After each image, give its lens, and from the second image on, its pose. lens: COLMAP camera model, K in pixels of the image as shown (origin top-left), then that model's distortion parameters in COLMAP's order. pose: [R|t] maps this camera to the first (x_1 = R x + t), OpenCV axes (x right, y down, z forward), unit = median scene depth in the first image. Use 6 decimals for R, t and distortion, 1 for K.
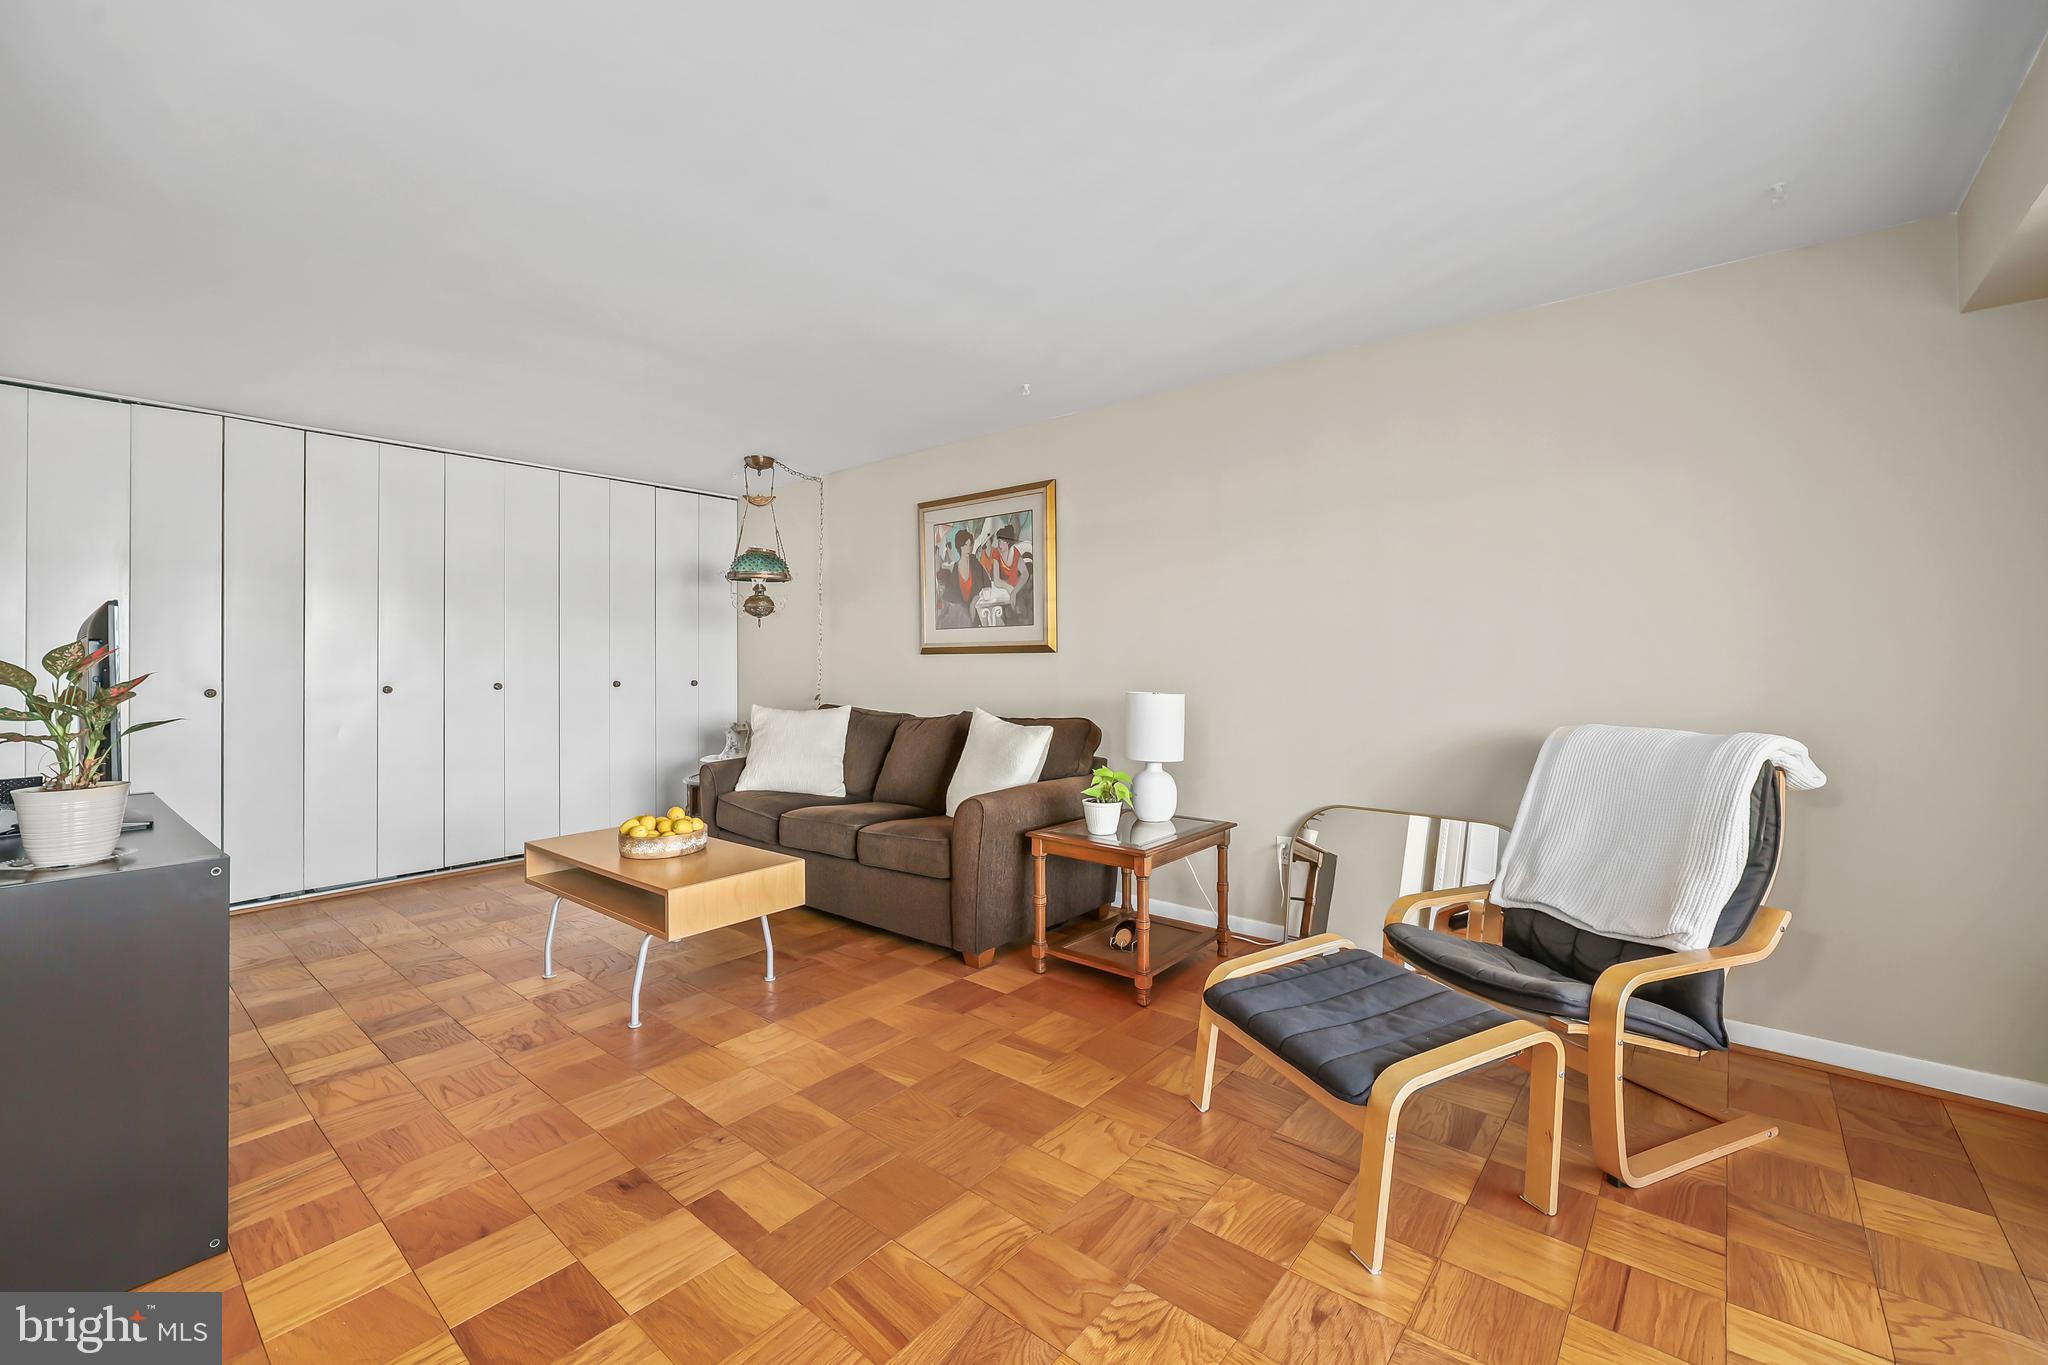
lens RADIAL K [[836.6, 0, 1032.4], [0, 836.6, 654.6], [0, 0, 1]] dist [0.000349, 0.000074]
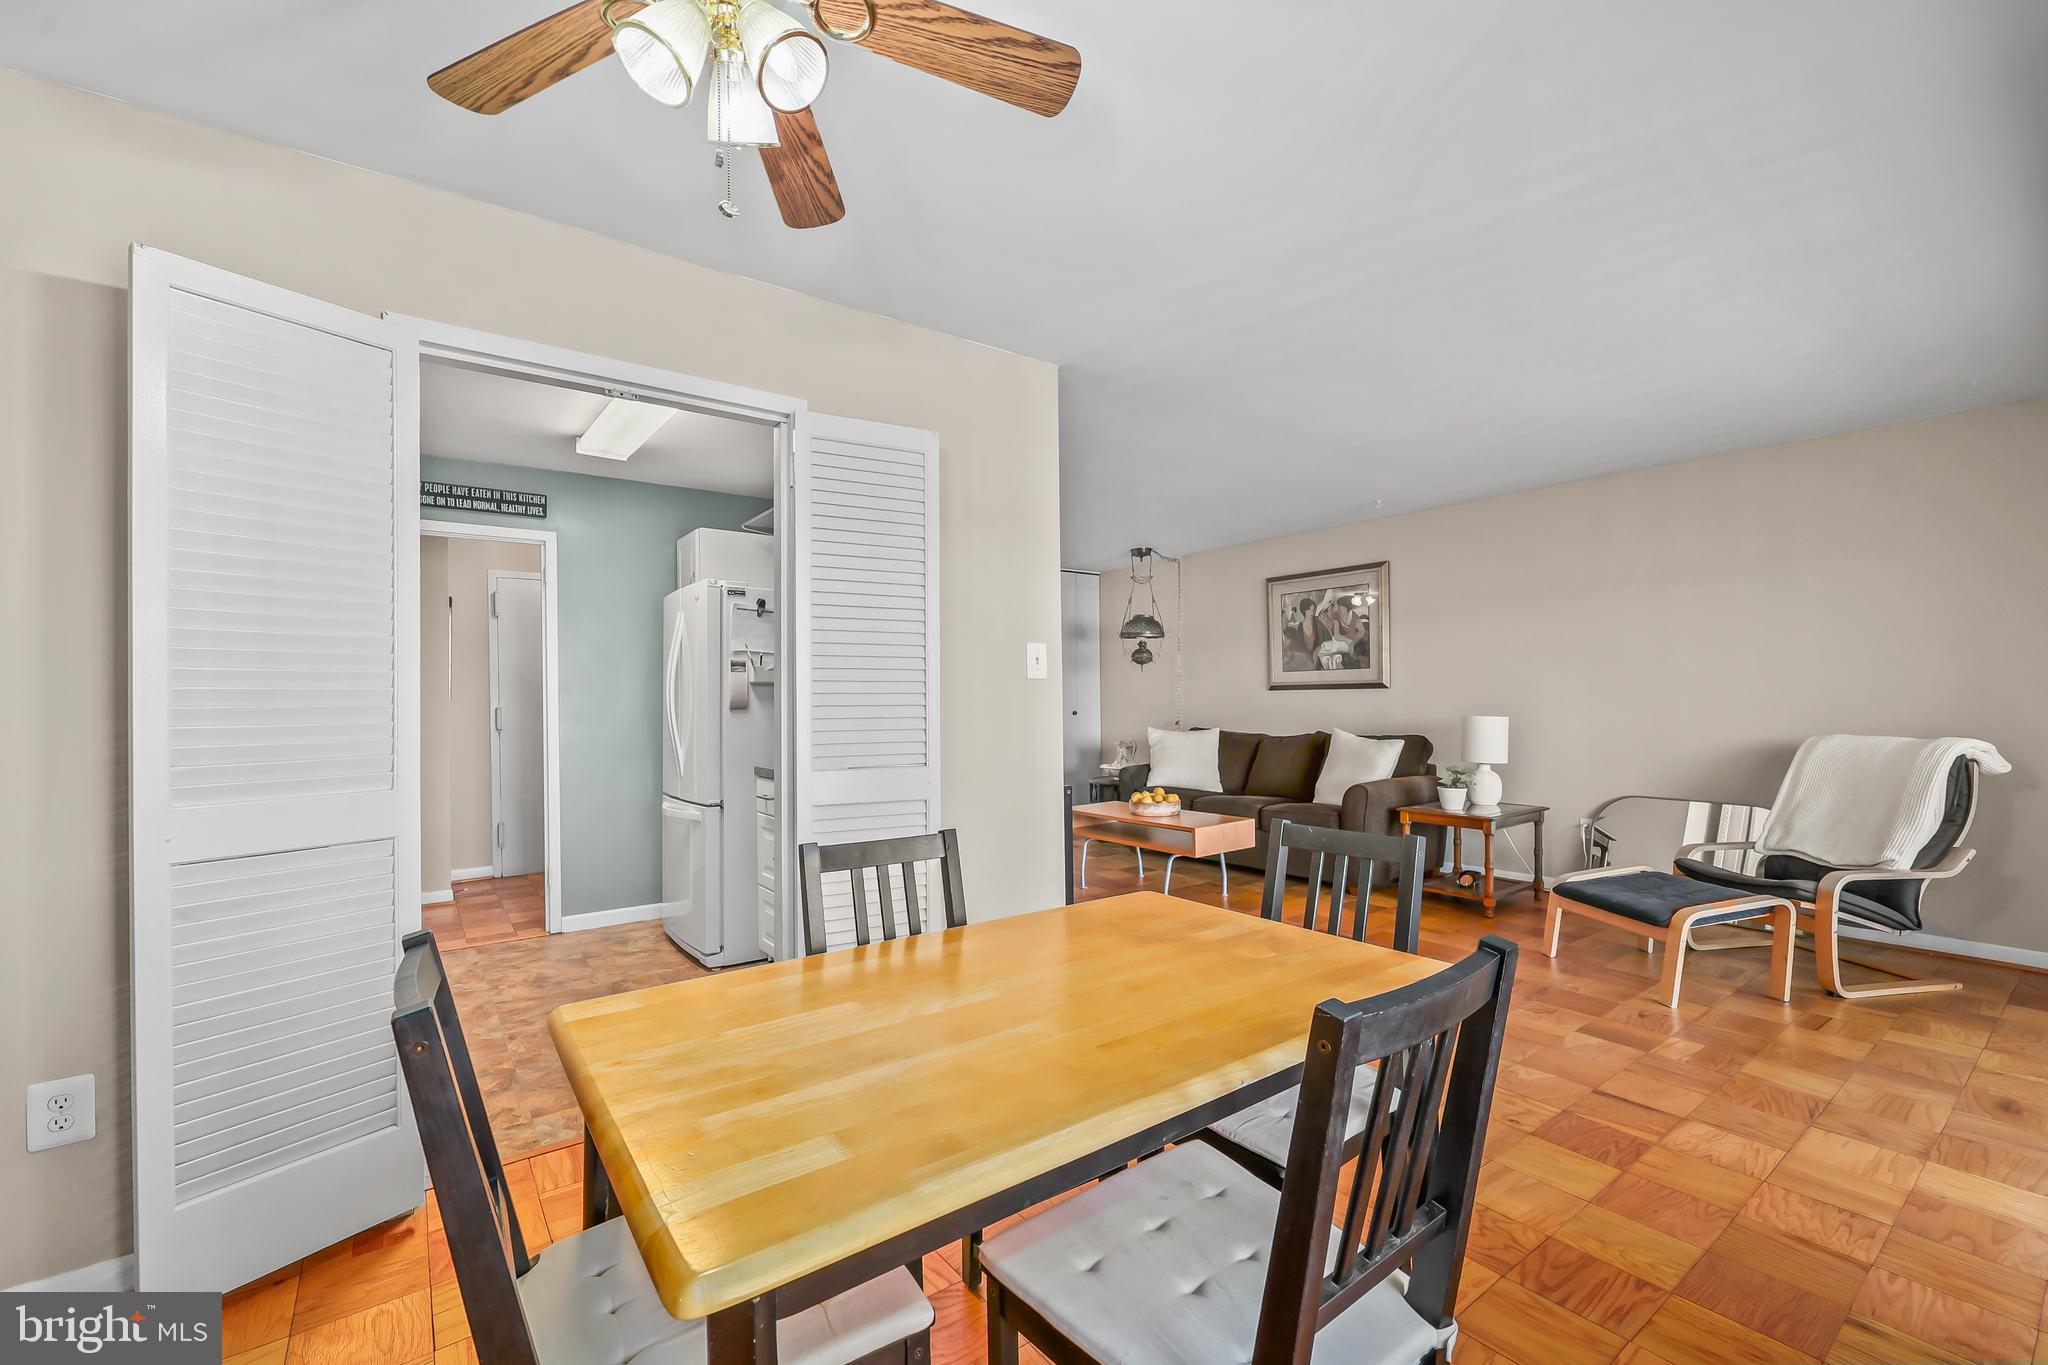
lens RADIAL K [[841.4, 0, 1017.4], [0, 841.4, 703.2], [0, 0, 1]] dist [-0.001356, -0.000012]
pose [[0.969828, -0.005522, -0.243727, -0.245157], [0.009591, 0.999834, 0.015511, -0.005387], [0.243601, -0.017381, 0.969720, -0.521582]]
